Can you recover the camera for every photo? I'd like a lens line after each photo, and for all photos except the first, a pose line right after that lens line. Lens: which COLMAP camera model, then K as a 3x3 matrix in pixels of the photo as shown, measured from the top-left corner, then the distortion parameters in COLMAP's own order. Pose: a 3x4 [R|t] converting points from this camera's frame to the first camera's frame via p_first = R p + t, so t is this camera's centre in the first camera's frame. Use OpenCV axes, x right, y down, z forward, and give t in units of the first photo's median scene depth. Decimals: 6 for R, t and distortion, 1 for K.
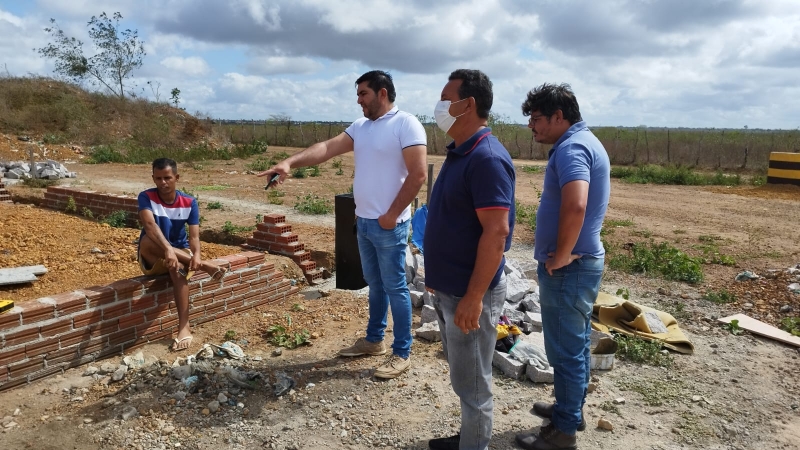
lens RADIAL K [[610.3, 0, 399.7], [0, 610.3, 184.1], [0, 0, 1]] dist [0.003192, 0.000278]
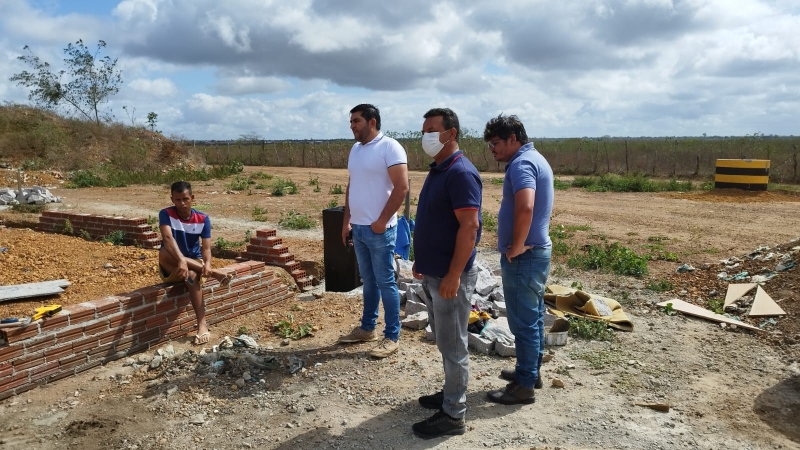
lens RADIAL K [[610.3, 0, 399.7], [0, 610.3, 184.1], [0, 0, 1]] dist [0.003192, 0.000278]
pose [[0.998422, -0.028786, 0.048217, -0.018412], [0.030011, 0.999240, -0.024871, 0.004163], [-0.047464, 0.026279, 0.998527, -0.125082]]
